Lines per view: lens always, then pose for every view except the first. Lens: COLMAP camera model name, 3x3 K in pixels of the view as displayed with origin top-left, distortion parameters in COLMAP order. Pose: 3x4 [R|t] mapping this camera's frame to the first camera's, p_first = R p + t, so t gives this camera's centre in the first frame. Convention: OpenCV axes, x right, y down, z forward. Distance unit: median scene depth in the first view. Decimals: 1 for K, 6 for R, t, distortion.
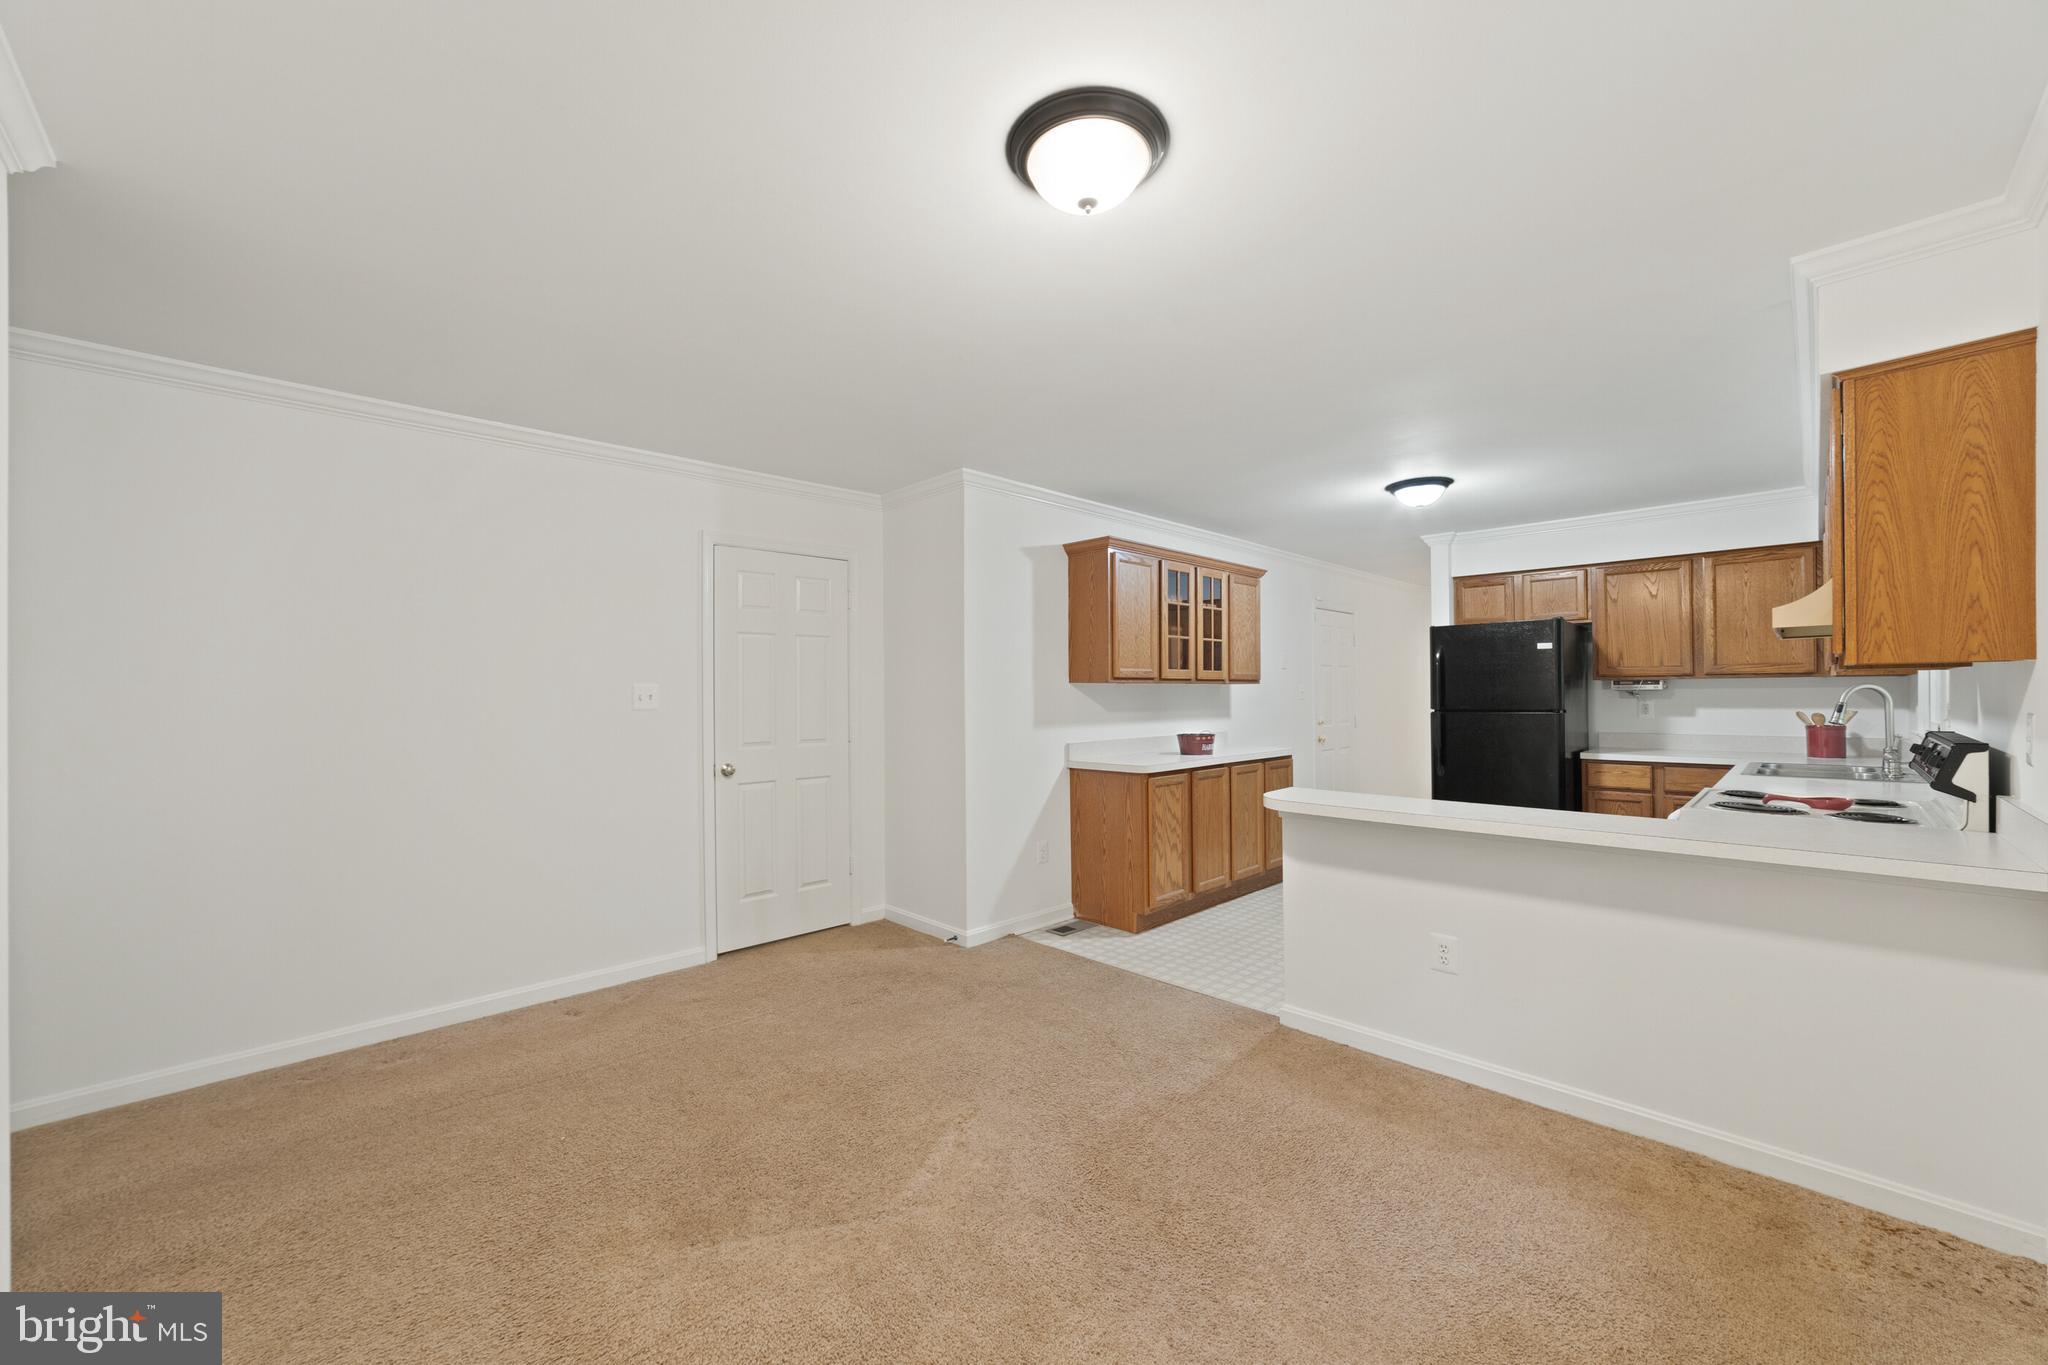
lens RADIAL K [[787.7, 0, 1030.5], [0, 787.7, 690.4], [0, 0, 1]] dist [-0.004995, 0.001287]
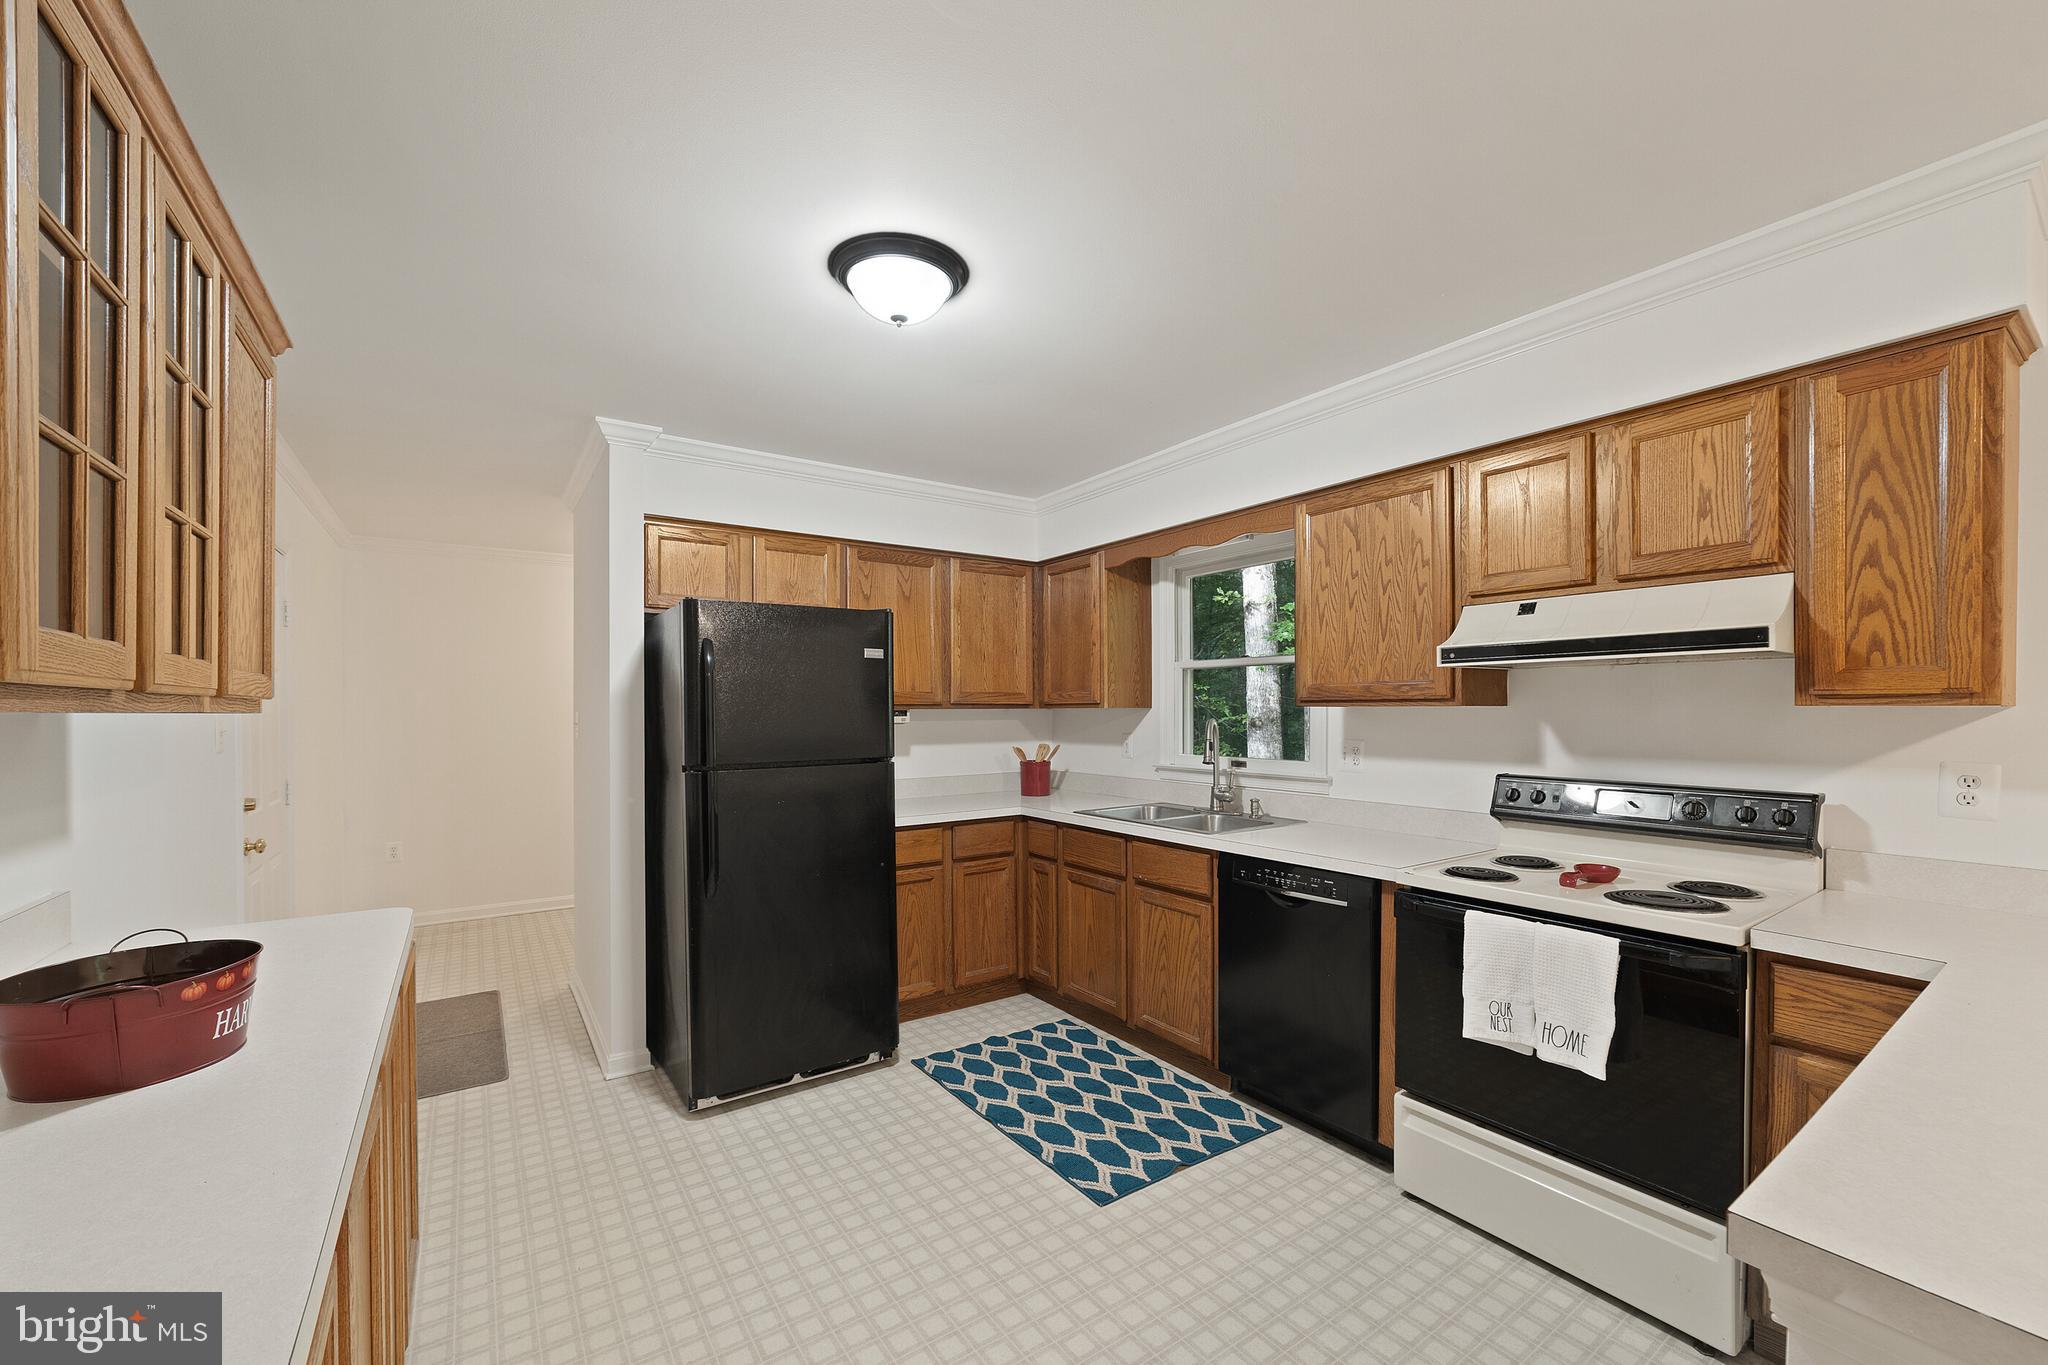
lens RADIAL K [[806.3, 0, 1024.0], [0, 806.3, 709.3], [0, 0, 1]] dist [-0.018749, 0.004303]
pose [[0.176392, 0.006856, 0.984296, 0.057323], [-0.003170, 0.999975, -0.006398, -0.009962], [-0.984315, -0.001991, 0.176409, 0.801298]]
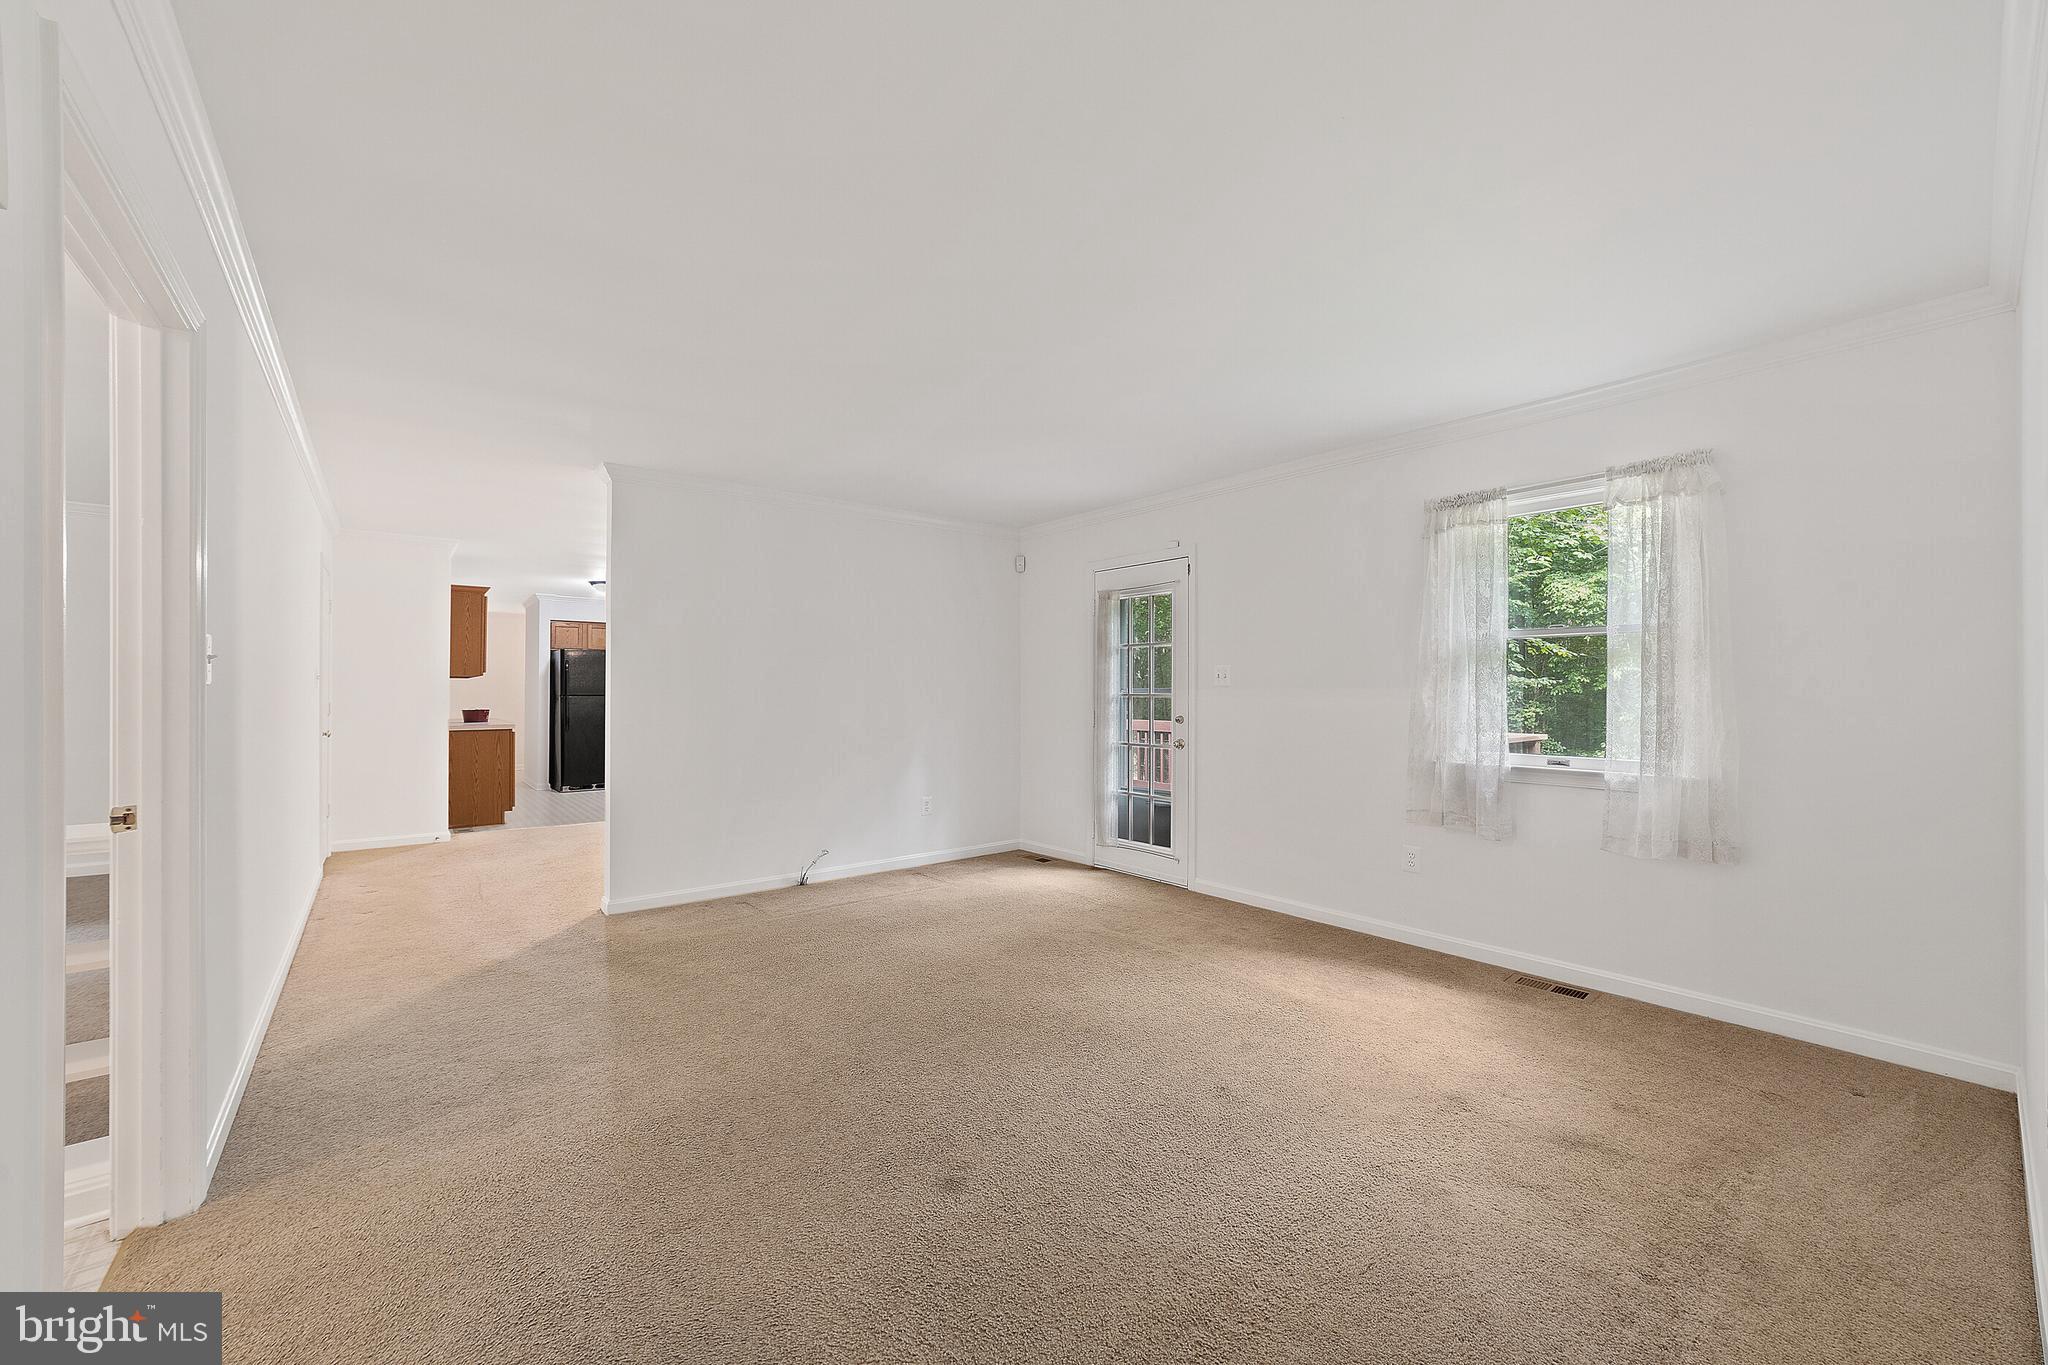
lens RADIAL K [[806.3, 0, 1003.7], [0, 806.3, 676.1], [0, 0, 1]] dist [-0.018749, 0.004303]
pose [[0.139892, 0.028165, 0.989766, -1.327366], [-0.003708, 0.999603, -0.027921, 0.034872], [-0.990160, 0.000236, 0.139941, -0.295591]]
